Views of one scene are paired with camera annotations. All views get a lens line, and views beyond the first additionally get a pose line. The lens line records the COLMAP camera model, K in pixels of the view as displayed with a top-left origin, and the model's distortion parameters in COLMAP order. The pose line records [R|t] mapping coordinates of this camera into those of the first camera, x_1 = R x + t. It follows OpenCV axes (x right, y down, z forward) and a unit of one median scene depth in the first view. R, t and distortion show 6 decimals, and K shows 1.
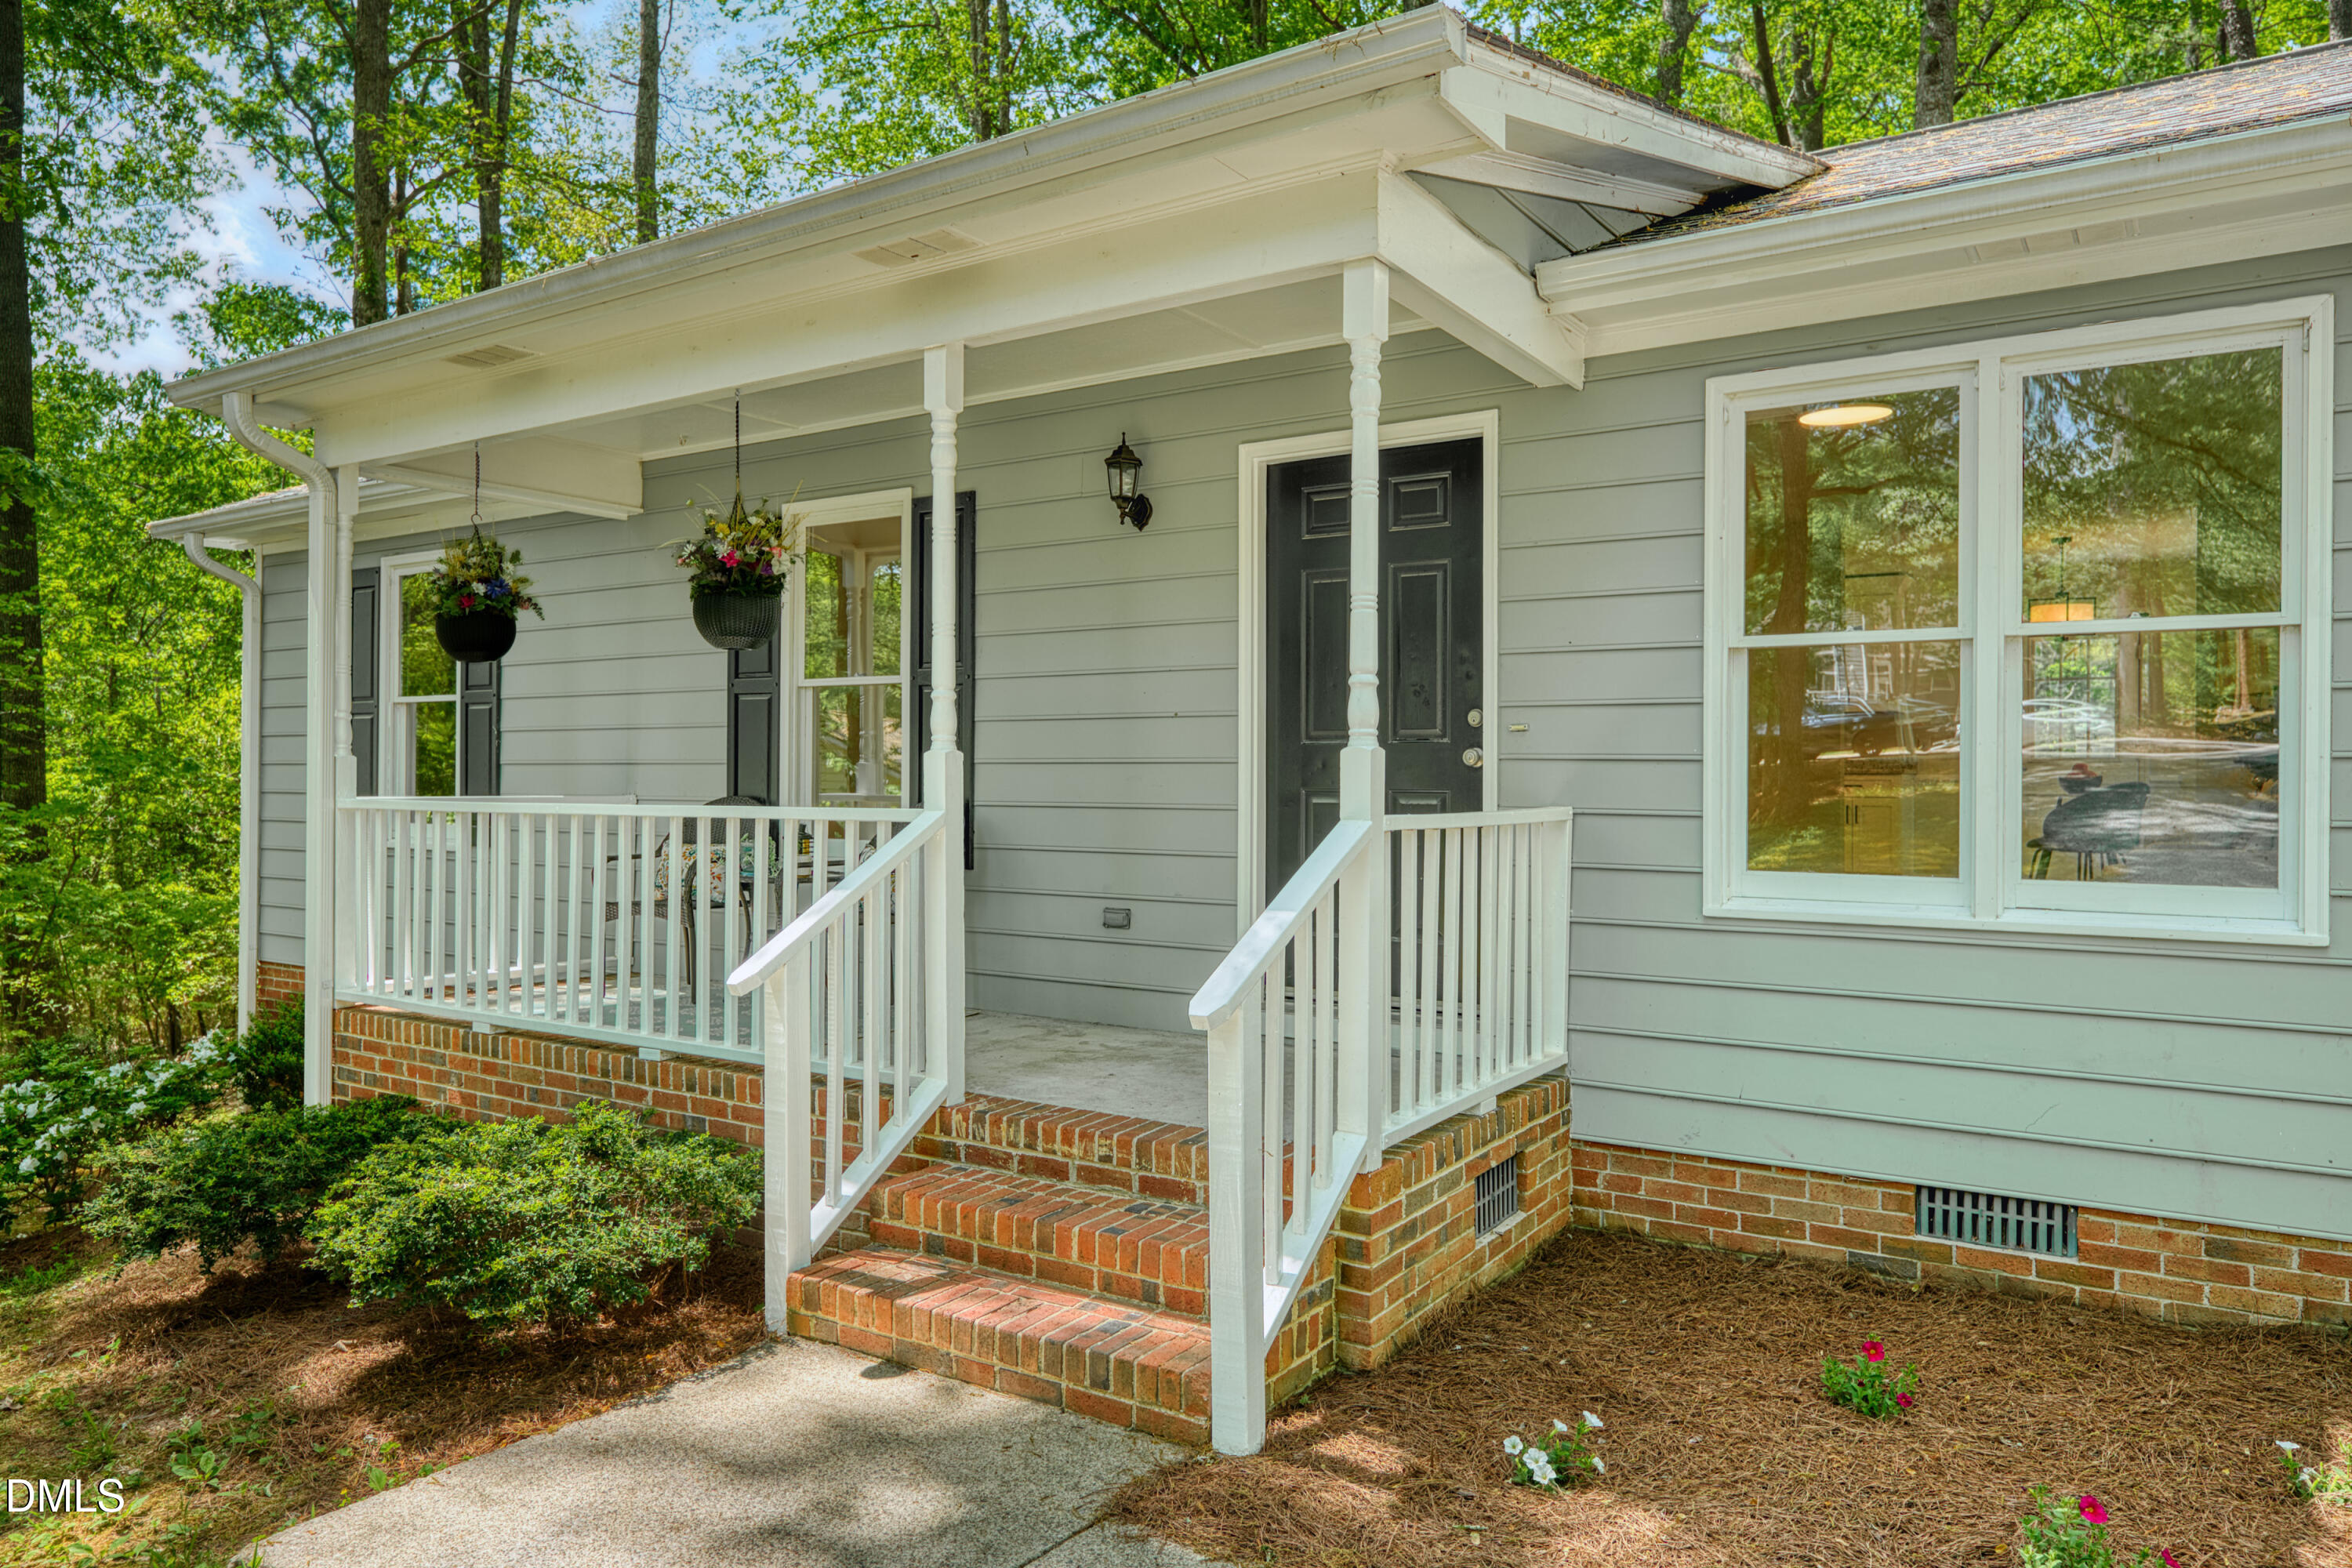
lens RADIAL K [[1514.6, 0, 1176.0], [0, 1514.6, 784.0], [0, 0, 1]] dist [0.005157, 0.001175]
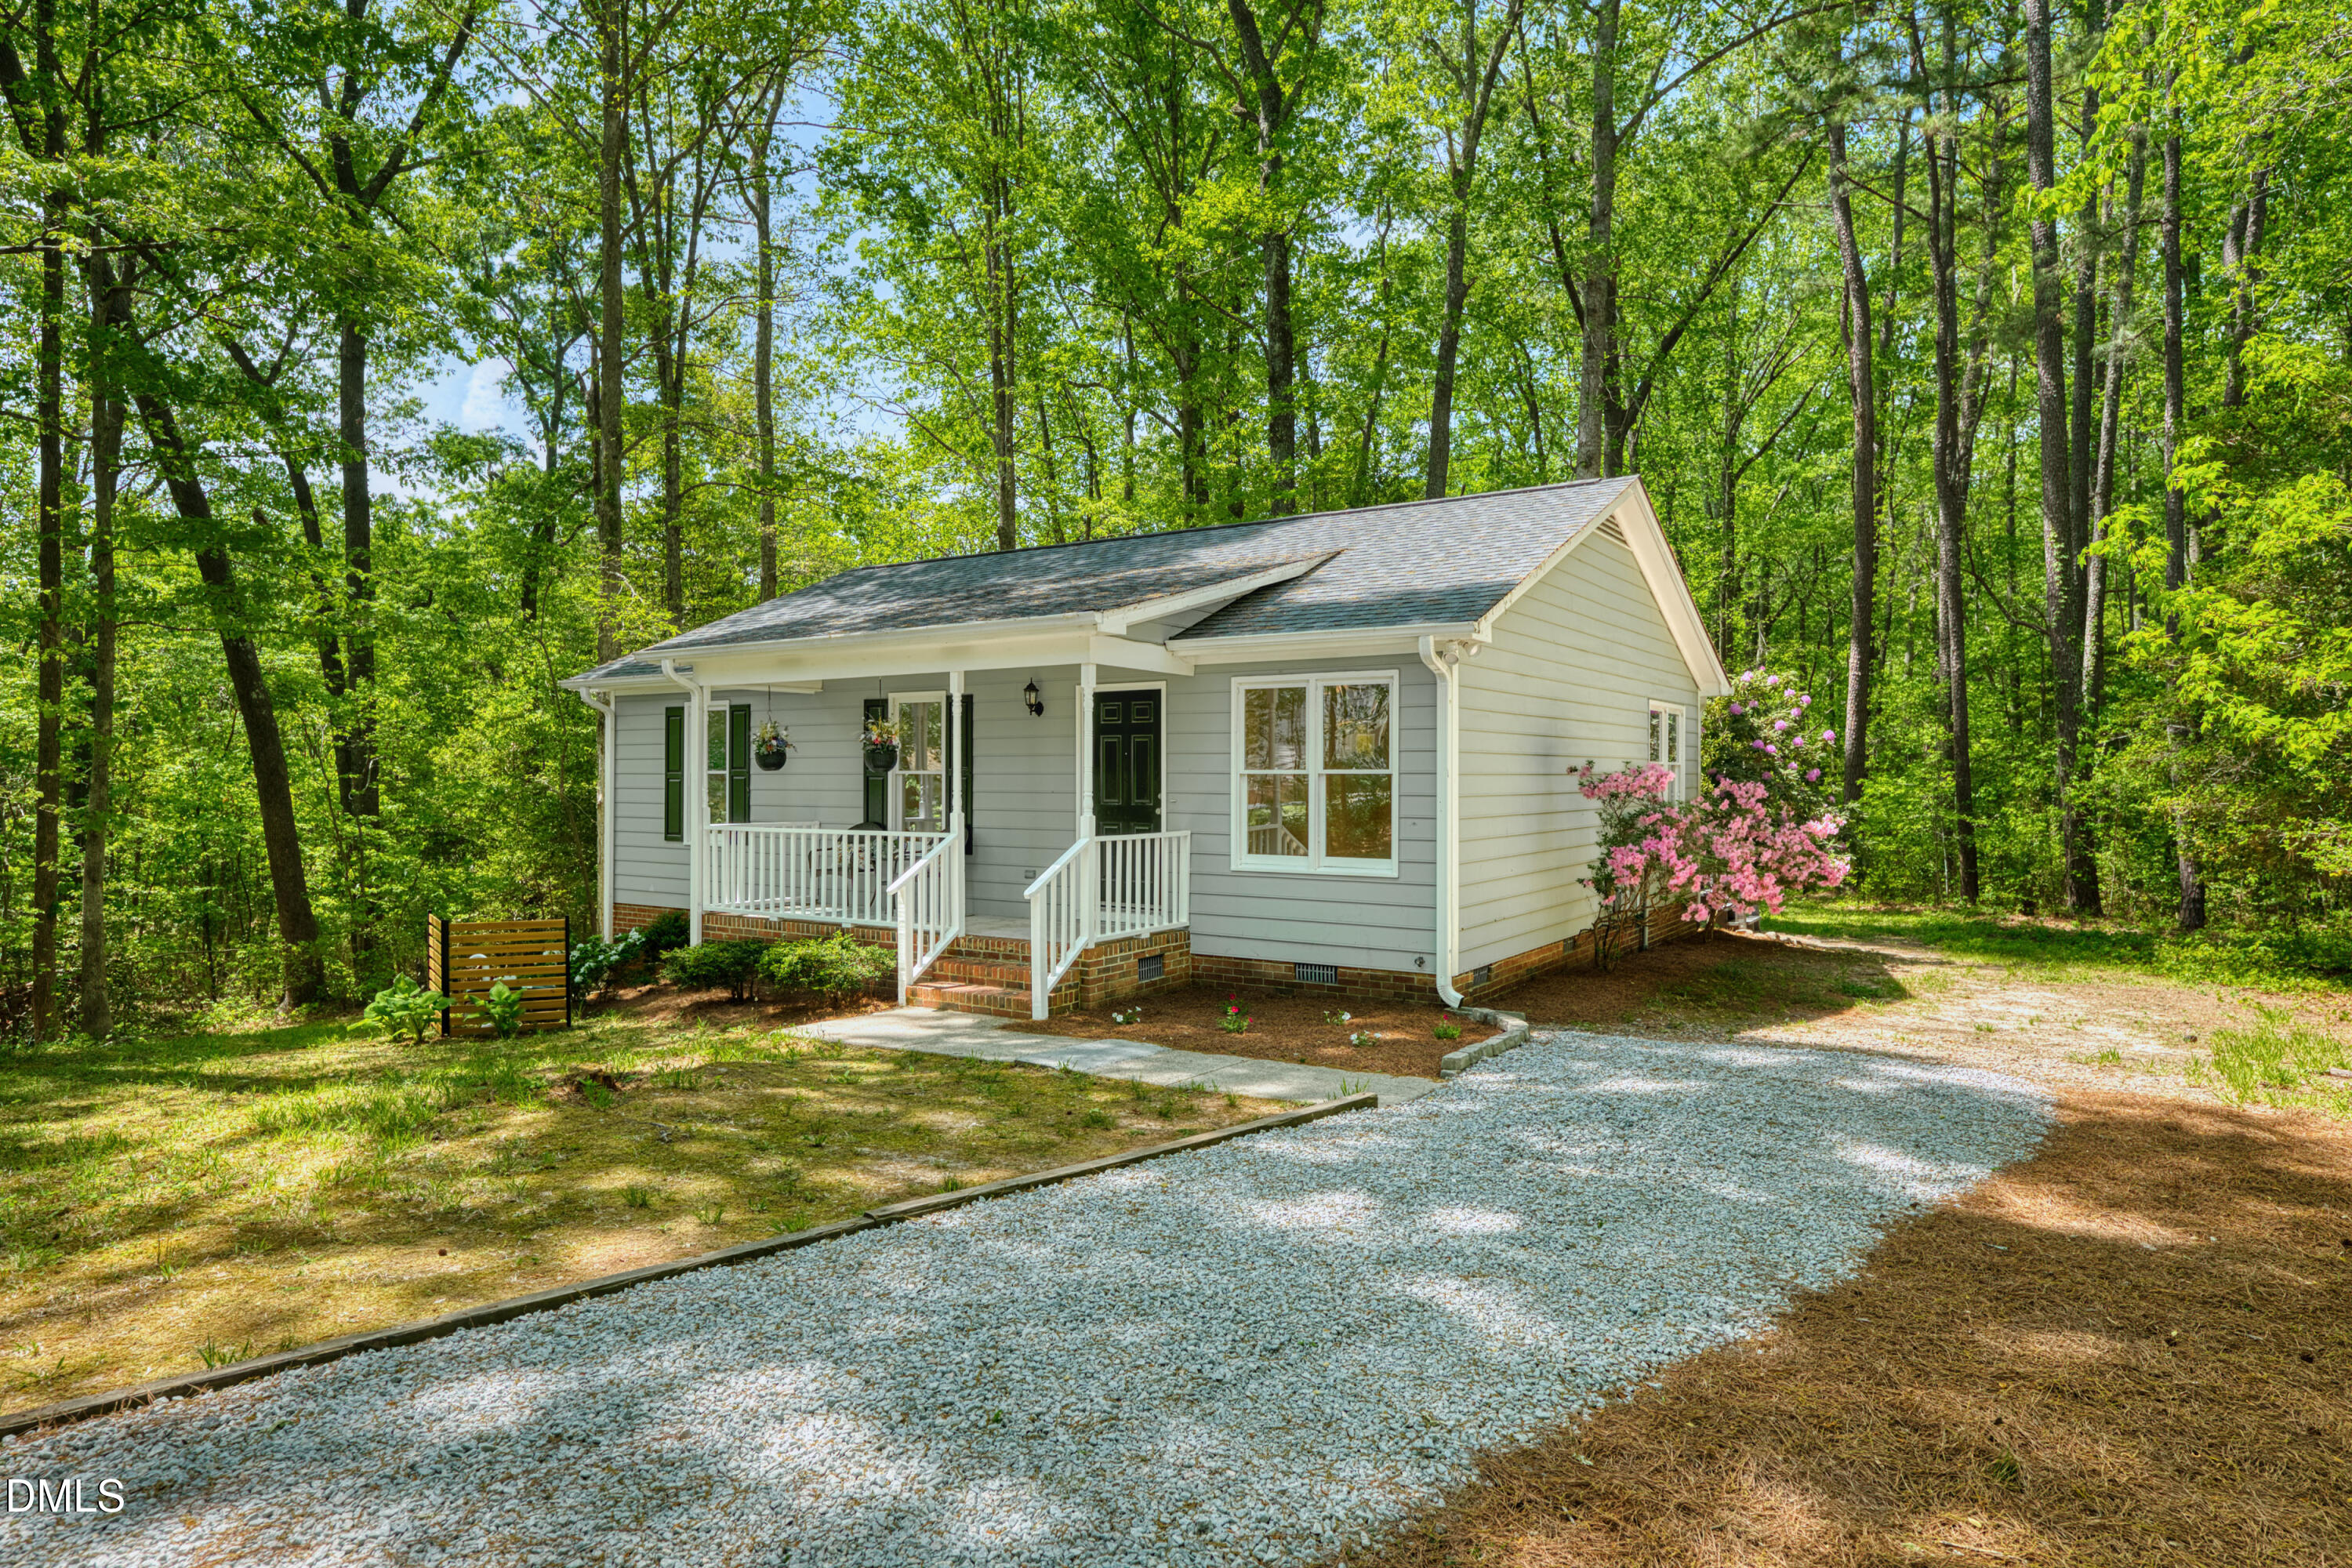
lens RADIAL K [[1363.1, 0, 1163.3], [0, 1363.1, 774.2], [0, 0, 1]] dist [-0.002978, -0.000376]
pose [[0.999853, -0.003925, -0.016660, 0.281870], [0.003845, 0.999981, -0.004852, -0.081770], [0.016679, 0.004788, 0.999849, -1.581078]]
